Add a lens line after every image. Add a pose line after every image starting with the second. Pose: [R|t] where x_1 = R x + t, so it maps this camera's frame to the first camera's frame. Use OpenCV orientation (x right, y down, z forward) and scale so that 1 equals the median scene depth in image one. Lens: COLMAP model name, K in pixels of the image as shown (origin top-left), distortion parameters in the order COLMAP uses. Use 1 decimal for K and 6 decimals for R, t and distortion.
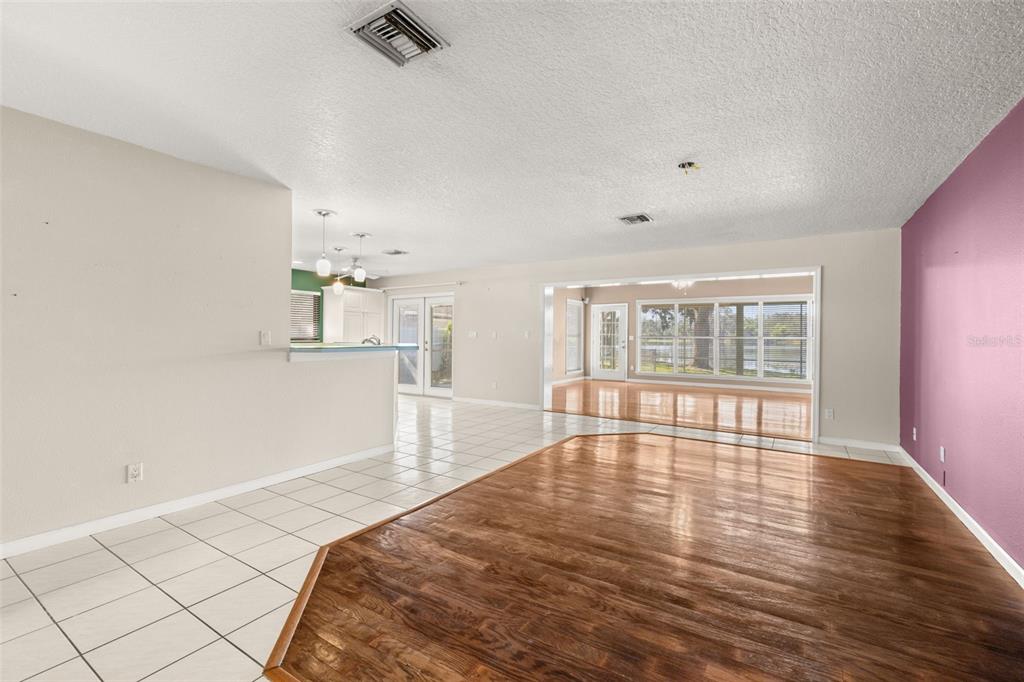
lens RADIAL K [[440.2, 0, 510.9], [0, 440.2, 336.2], [0, 0, 1]] dist [-0.002209, 0.000211]
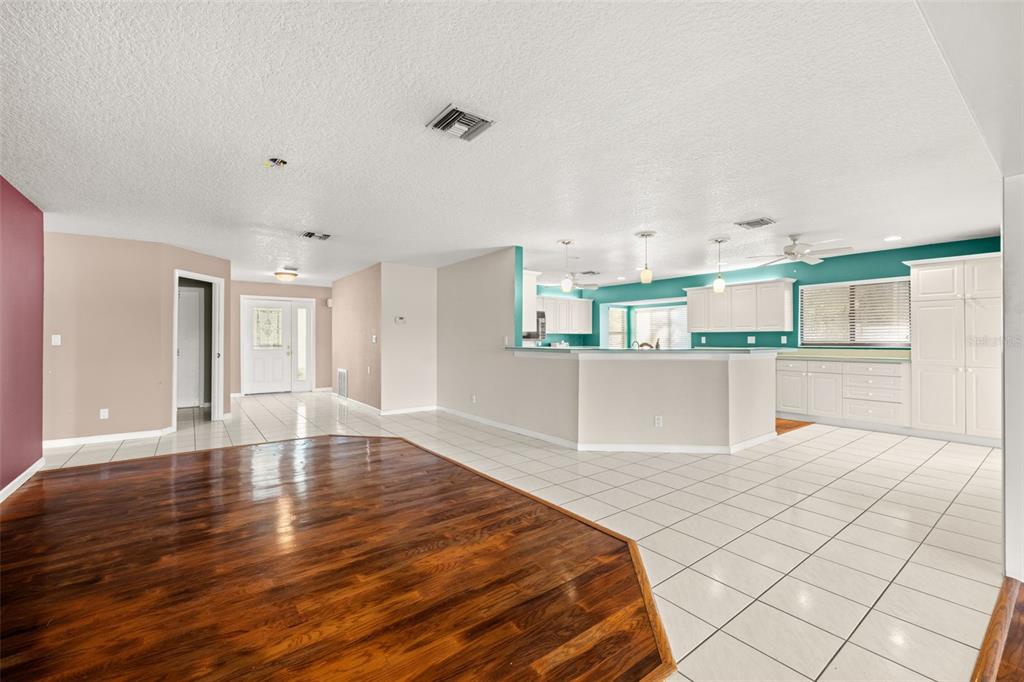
lens RADIAL K [[440.2, 0, 513.0], [0, 440.2, 339.7], [0, 0, 1]] dist [-0.002209, 0.000211]
pose [[-0.343259, -0.006115, -0.939221, 0.405836], [-0.002025, 0.999981, -0.005770, 0.004241], [0.939239, -0.000079, -0.343265, 0.652613]]
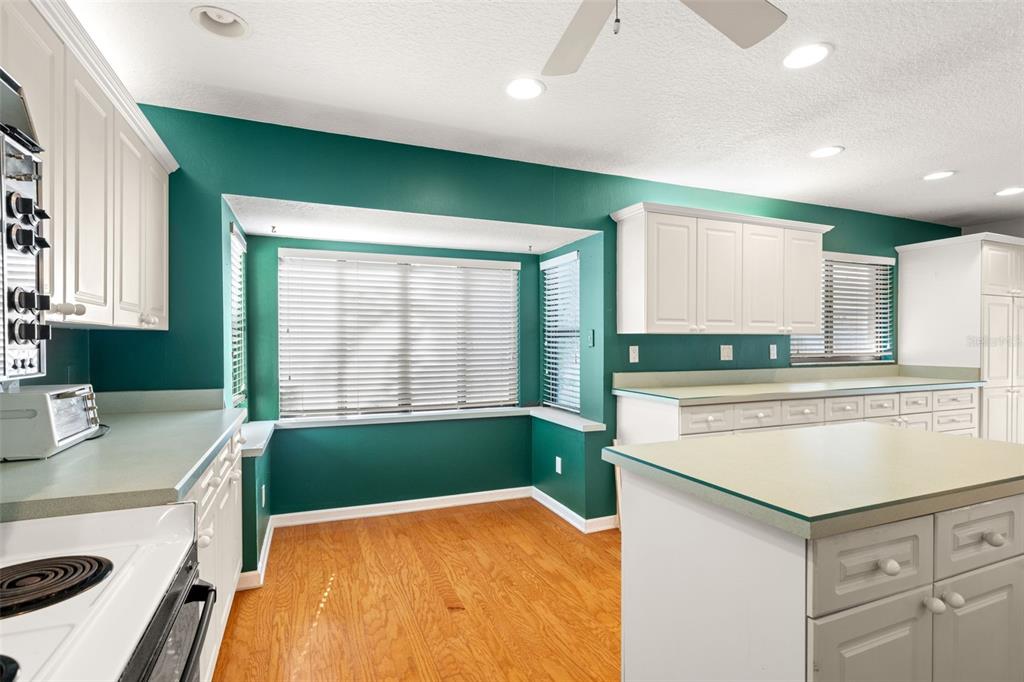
lens RADIAL K [[494.7, 0, 510.7], [0, 494.7, 348.2], [0, 0, 1]] dist [-0.000686, -0.000276]
pose [[0.827796, -0.016755, -0.560779, -0.474848], [0.013539, 0.999859, -0.009887, -0.003575], [0.560866, 0.000592, 0.827906, 0.326027]]
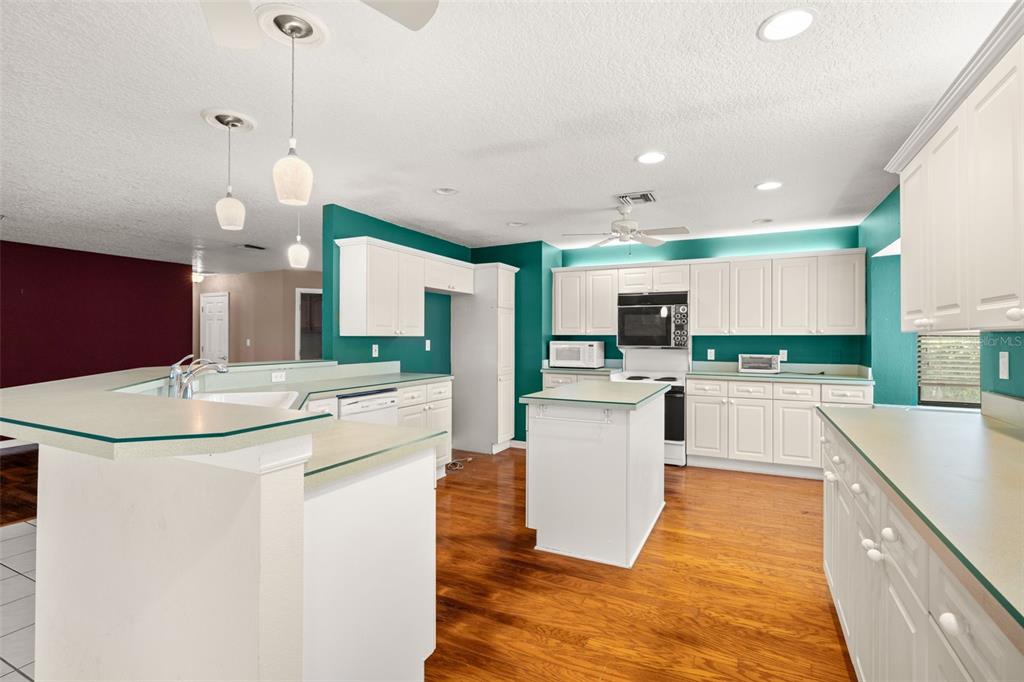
lens RADIAL K [[494.7, 0, 509.3], [0, 494.7, 338.6], [0, 0, 1]] dist [-0.000686, -0.000276]
pose [[-0.994430, -0.008271, -0.105072, -0.356440], [-0.008045, 0.999964, -0.002580, -0.010526], [0.105089, -0.001720, -0.994461, 0.921181]]
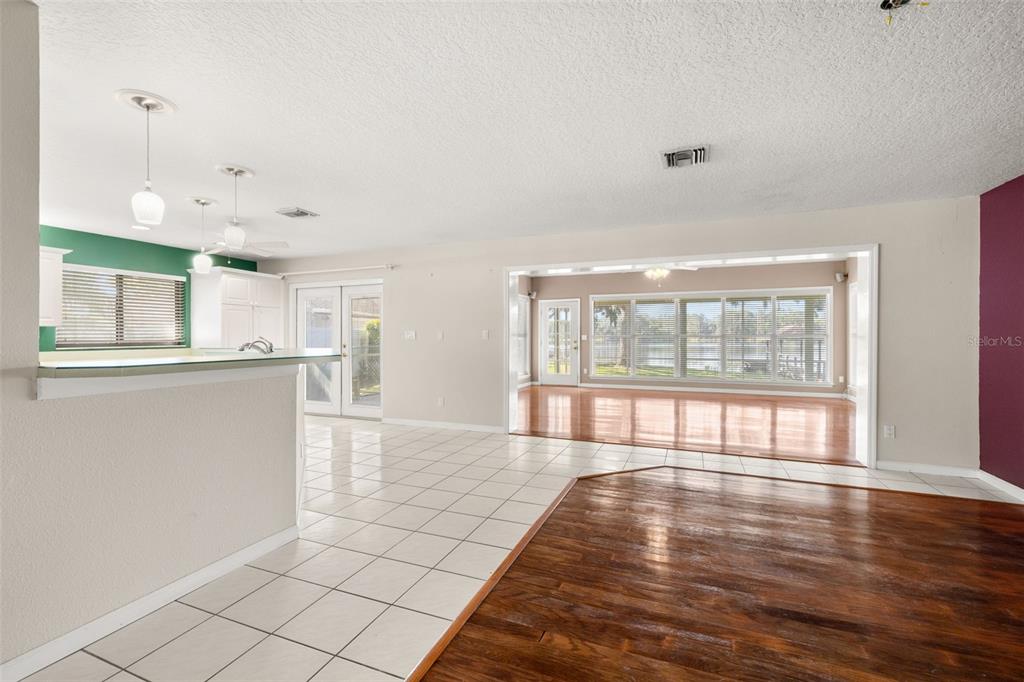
lens RADIAL K [[440.2, 0, 510.9], [0, 440.2, 339.5], [0, 0, 1]] dist [-0.002209, 0.000211]
pose [[0.982626, -0.010157, 0.185319, -0.051800], [0.008852, 0.999930, 0.007871, -0.000266], [-0.185385, -0.006094, 0.982647, 0.207859]]
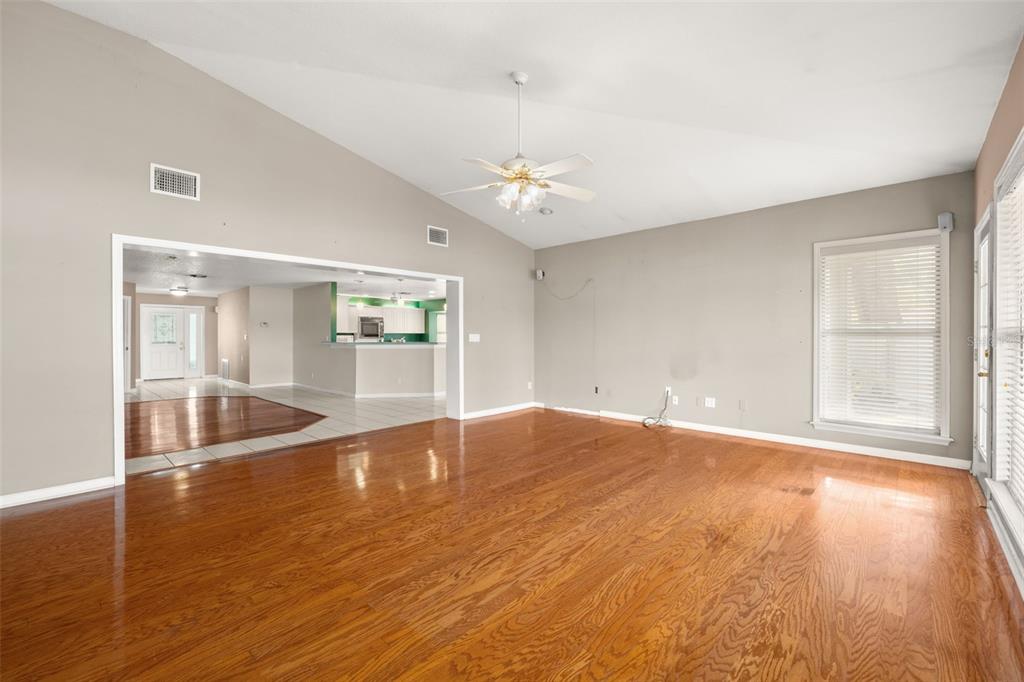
lens RADIAL K [[440.2, 0, 513.1], [0, 440.2, 338.9], [0, 0, 1]] dist [-0.002209, 0.000211]
pose [[-0.176377, -0.003229, -0.984317, 0.782051], [-0.000537, 0.999995, -0.003184, 0.006513], [0.984323, -0.000033, -0.176377, 1.062056]]
